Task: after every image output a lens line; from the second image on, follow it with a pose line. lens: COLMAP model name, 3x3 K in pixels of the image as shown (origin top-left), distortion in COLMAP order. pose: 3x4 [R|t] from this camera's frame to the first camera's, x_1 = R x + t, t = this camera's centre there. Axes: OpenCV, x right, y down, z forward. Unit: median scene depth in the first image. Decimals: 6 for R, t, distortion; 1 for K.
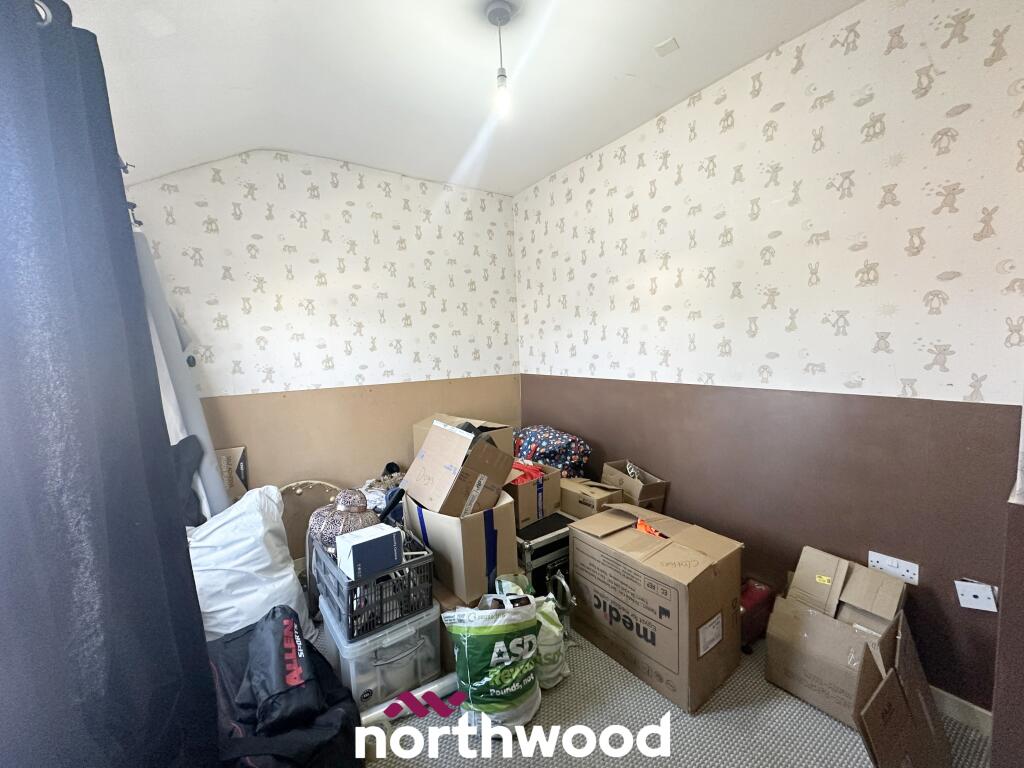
lens RADIAL K [[406.9, 0, 511.6], [0, 406.9, 382.7], [0, 0, 1]] dist [-0.000990, -0.000308]
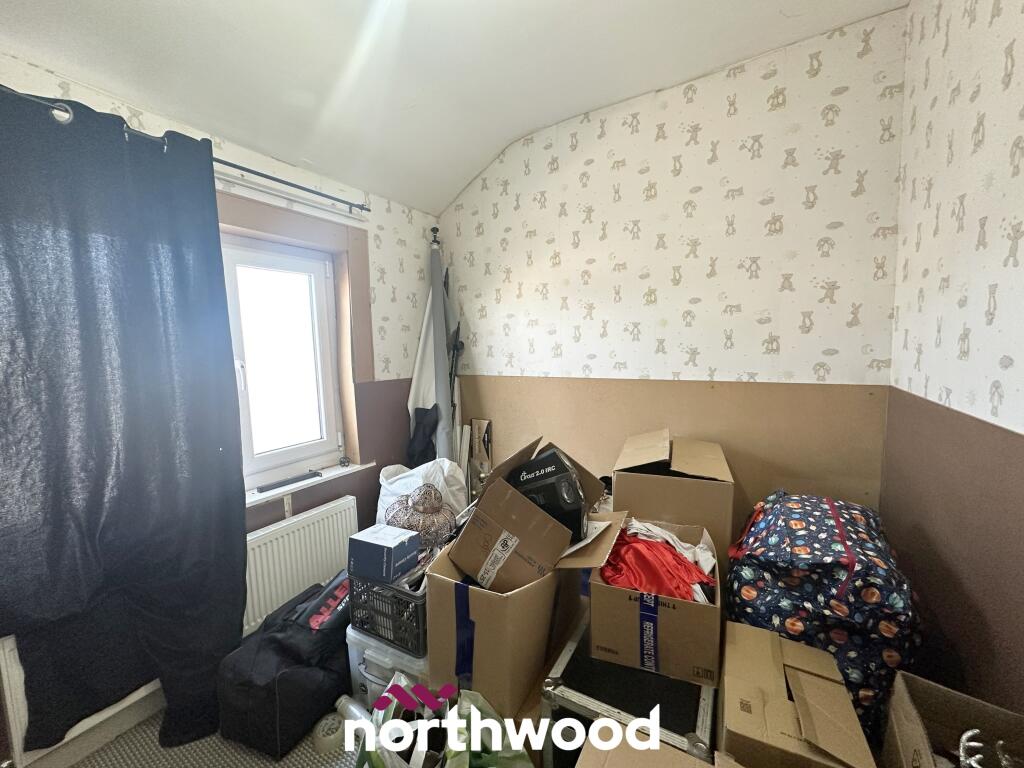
lens RADIAL K [[406.9, 0, 511.6], [0, 406.9, 382.7], [0, 0, 1]] dist [-0.000990, -0.000308]
pose [[0.419636, 0.112910, -0.900643, 0.361947], [-0.065602, 0.993411, 0.093974, -0.056652], [0.905319, 0.019650, 0.424278, 0.526346]]
